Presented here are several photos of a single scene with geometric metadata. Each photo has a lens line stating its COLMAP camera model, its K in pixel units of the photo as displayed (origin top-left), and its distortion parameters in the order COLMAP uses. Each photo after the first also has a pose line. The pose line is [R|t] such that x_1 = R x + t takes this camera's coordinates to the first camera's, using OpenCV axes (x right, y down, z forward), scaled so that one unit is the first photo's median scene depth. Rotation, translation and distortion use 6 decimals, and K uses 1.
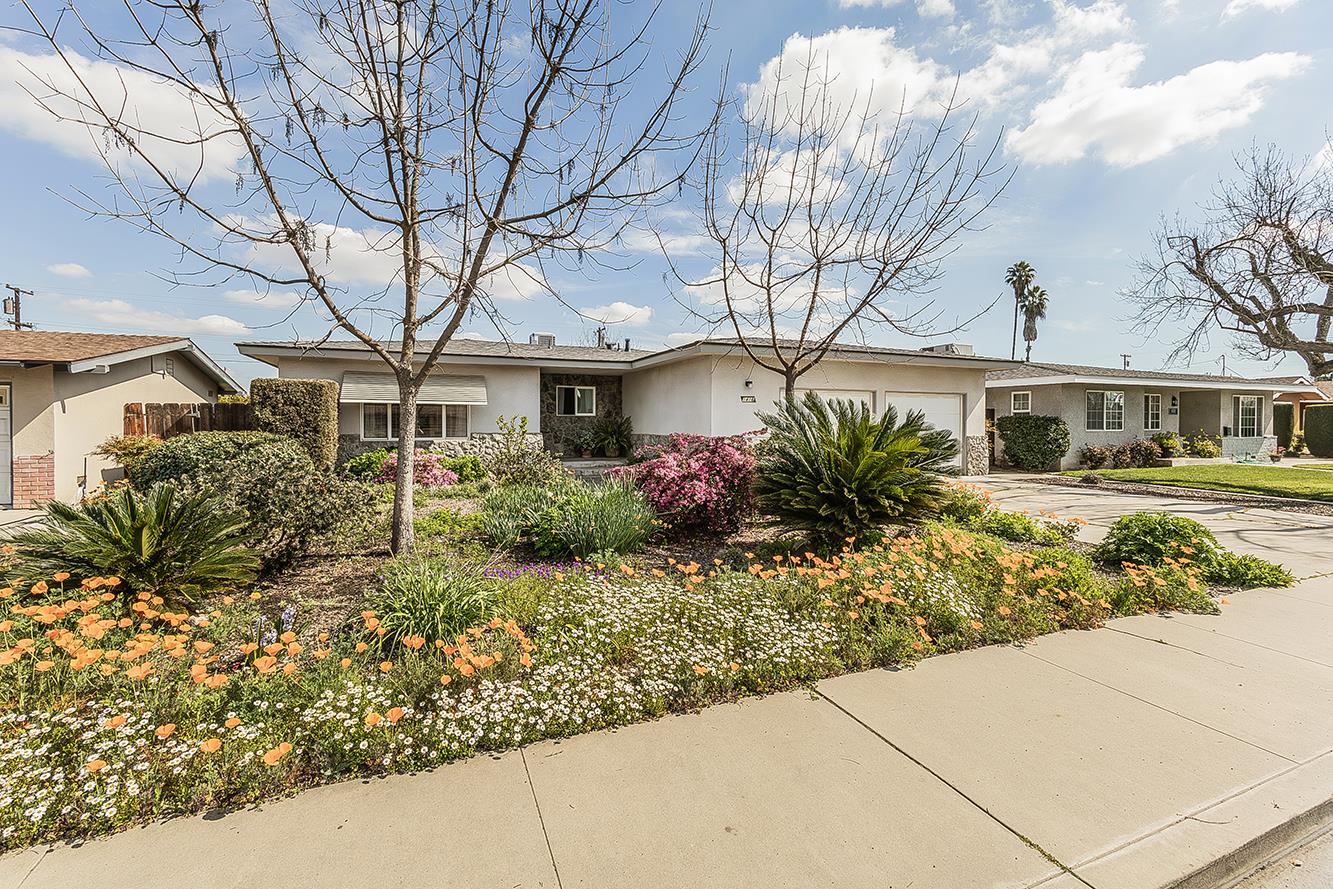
lens RADIAL K [[549.3, 0, 636.0], [0, 549.3, 433.9], [0, 0, 1]] dist [0.006326, -0.000403]
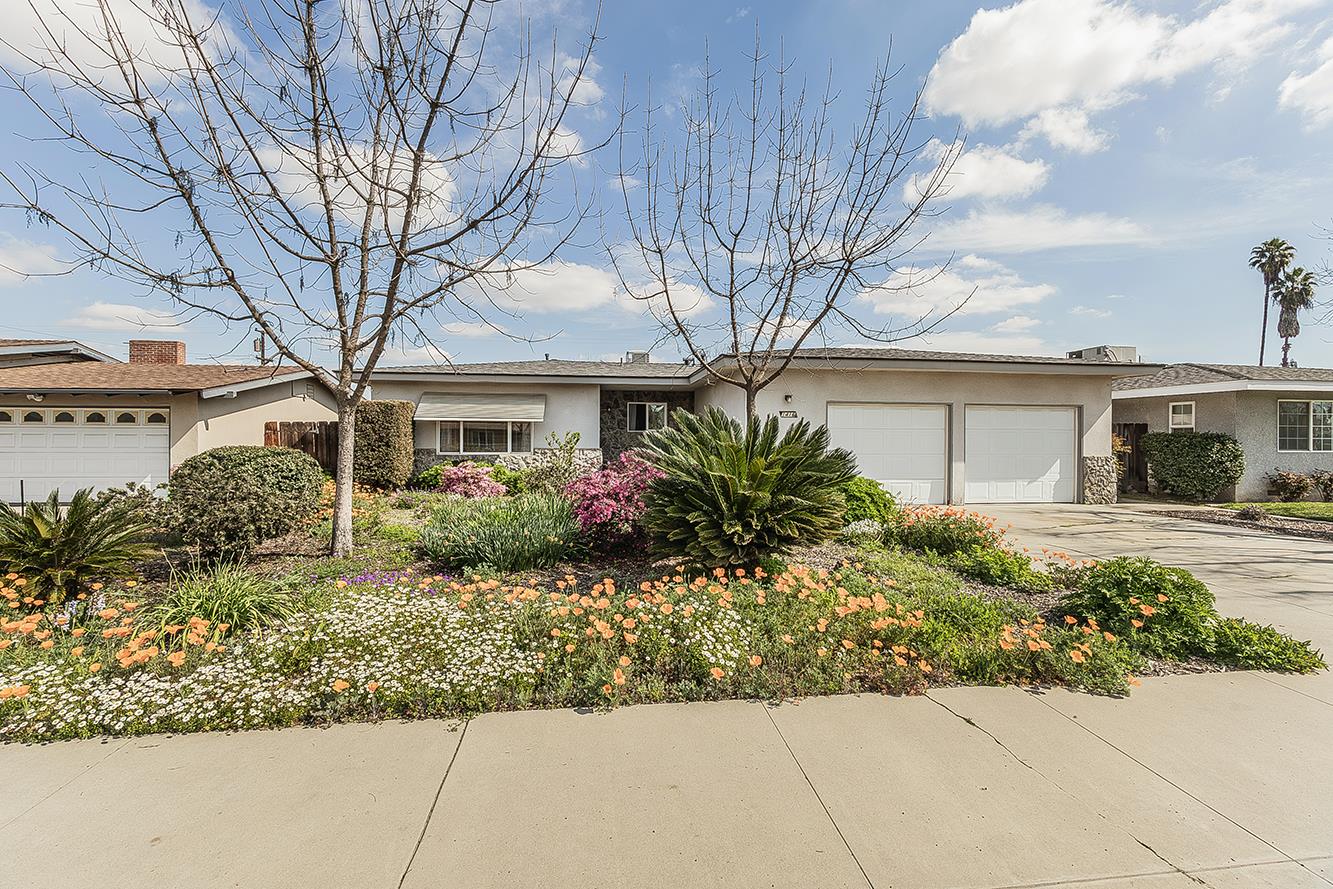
lens RADIAL K [[549.3, 0, 659.4], [0, 549.3, 439.5], [0, 0, 1]] dist [0.006326, -0.000403]
pose [[0.968285, 0.003554, -0.249823, 0.189944], [-0.008219, 0.999811, -0.017631, -0.001678], [0.249713, 0.019125, 0.968131, 0.033214]]
